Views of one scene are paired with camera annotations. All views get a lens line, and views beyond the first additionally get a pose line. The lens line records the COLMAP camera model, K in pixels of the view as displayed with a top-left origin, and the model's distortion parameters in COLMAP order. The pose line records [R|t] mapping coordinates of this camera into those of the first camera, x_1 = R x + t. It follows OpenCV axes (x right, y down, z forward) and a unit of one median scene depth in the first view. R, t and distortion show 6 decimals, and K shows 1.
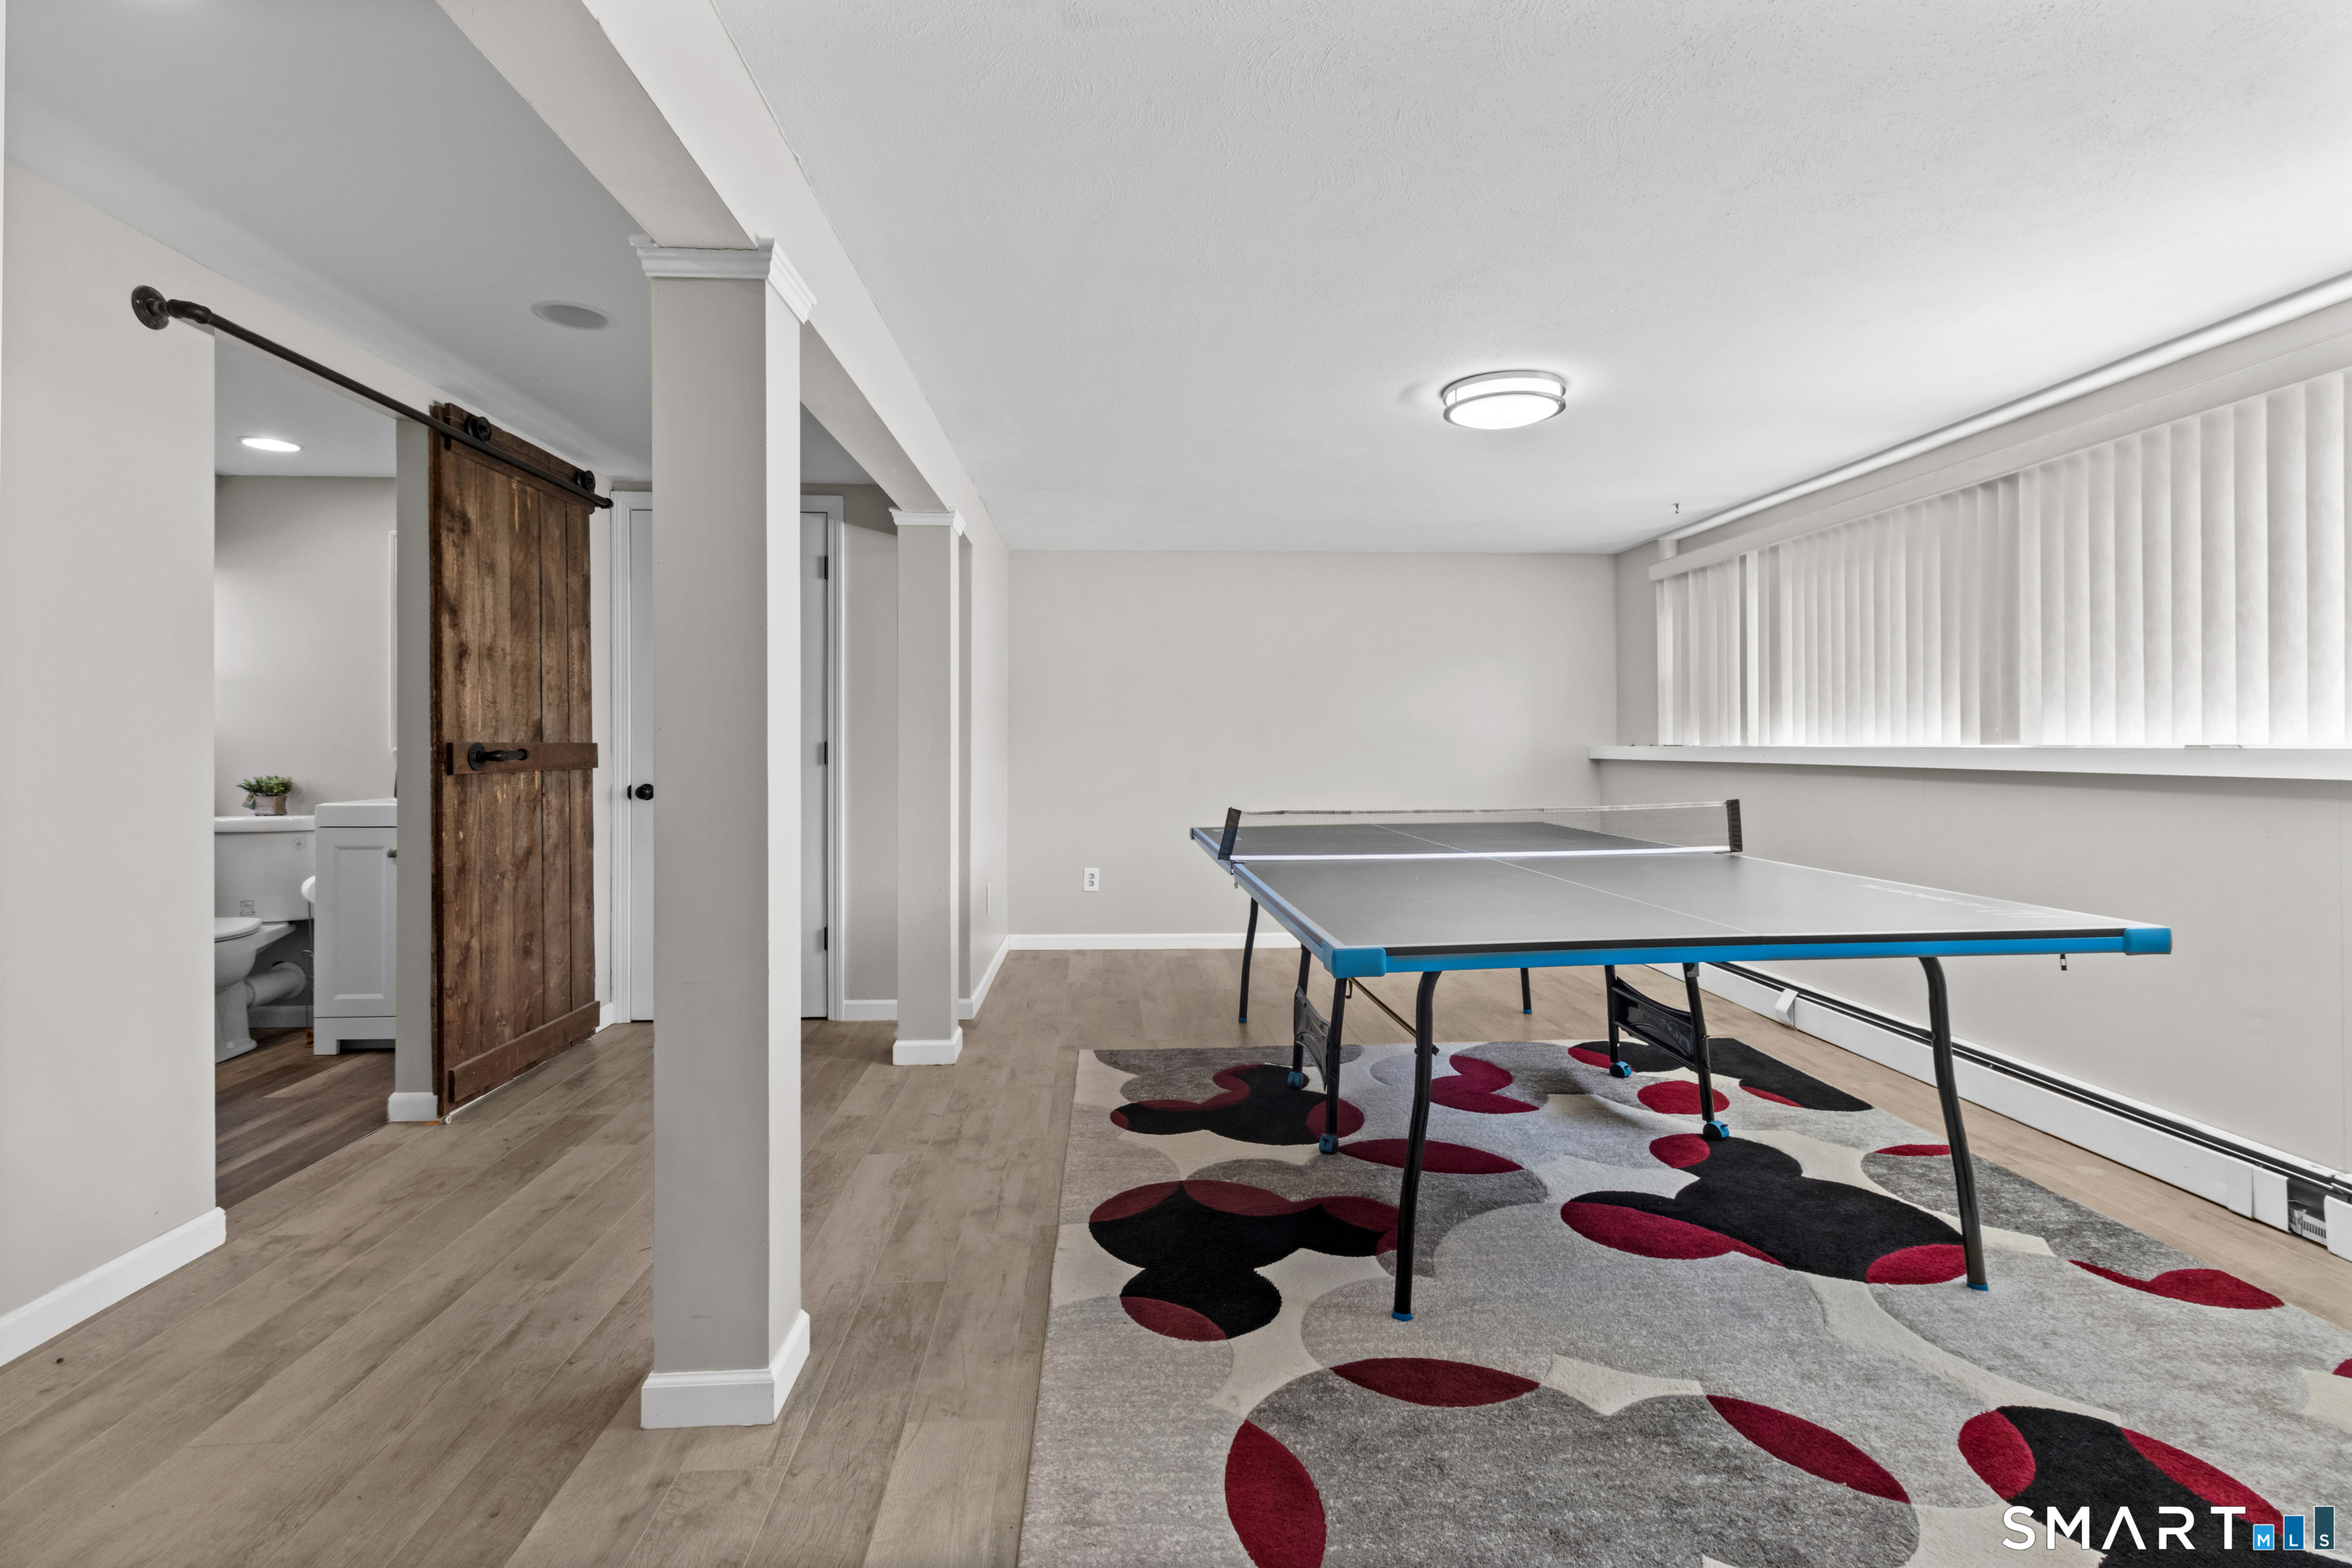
lens RADIAL K [[1098.3, 0, 1180.5], [0, 1098.3, 762.3], [0, 0, 1]] dist [0.002057, 0.000903]
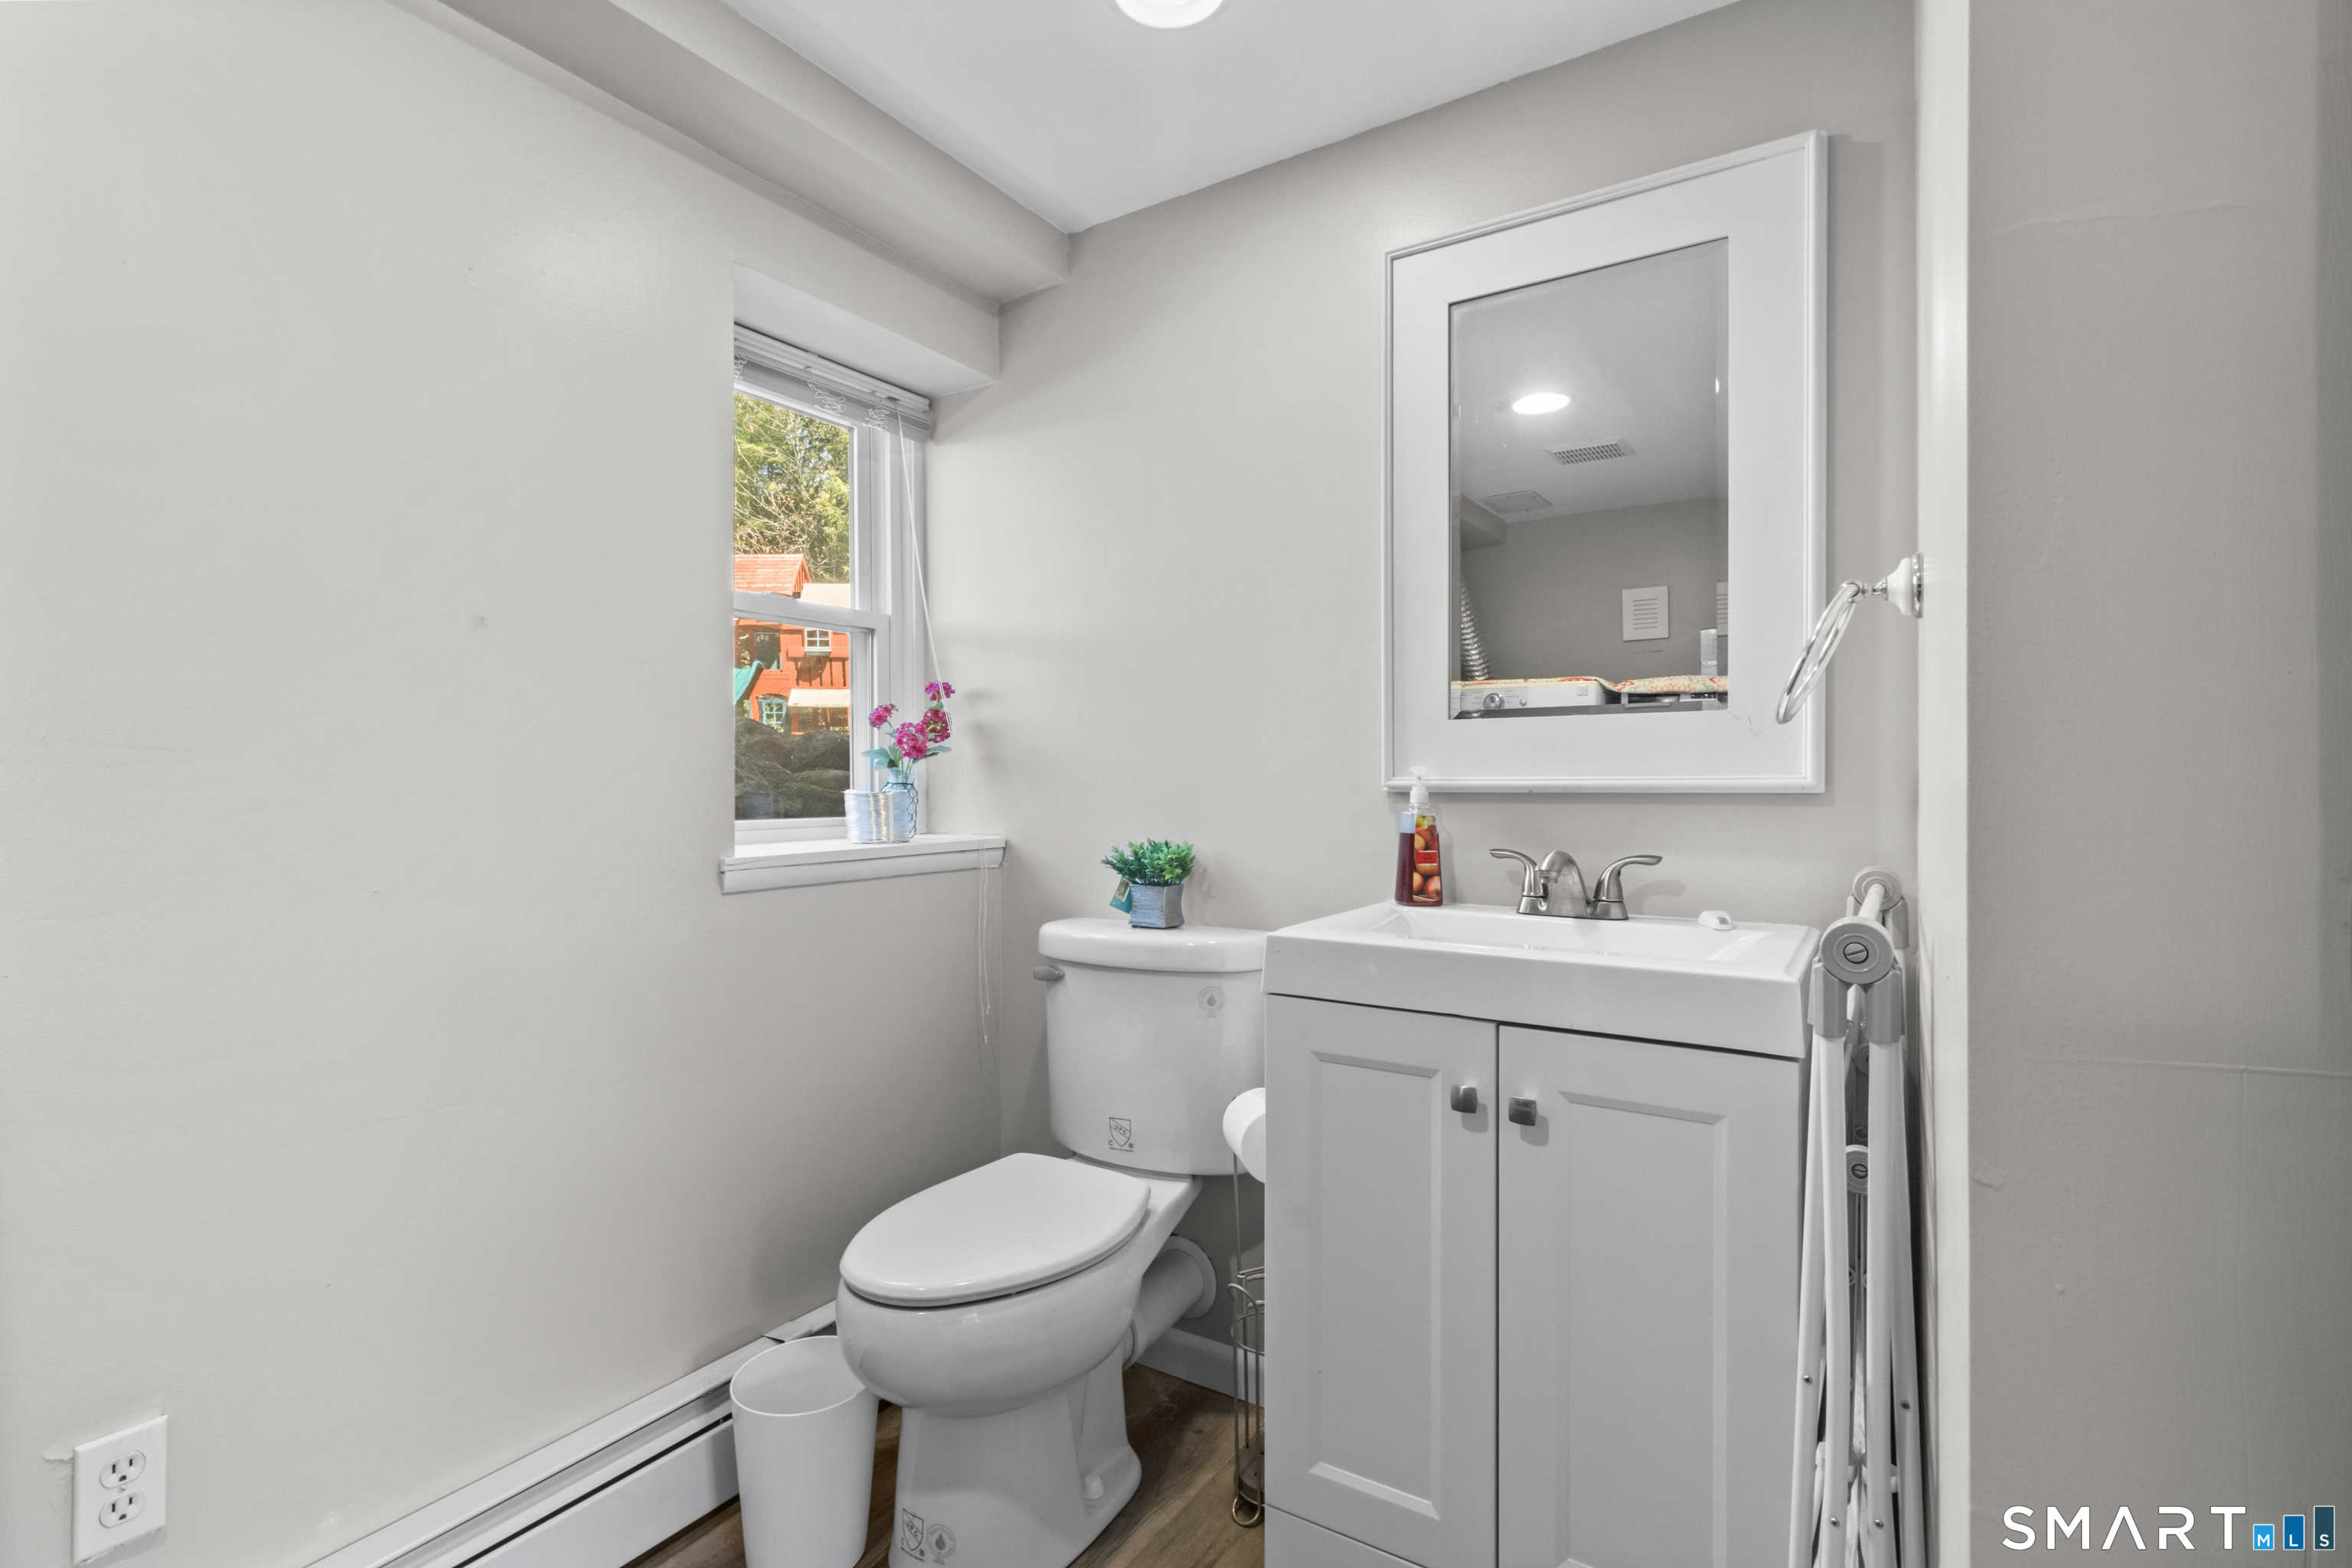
lens RADIAL K [[1098.3, 0, 1172.1], [0, 1098.3, 783.4], [0, 0, 1]] dist [0.002057, 0.000903]
pose [[0.809750, 0.000815, -0.586774, -0.555935], [0.001552, 0.999993, 0.003530, -0.013494], [0.586773, -0.003769, 0.809743, 0.635847]]
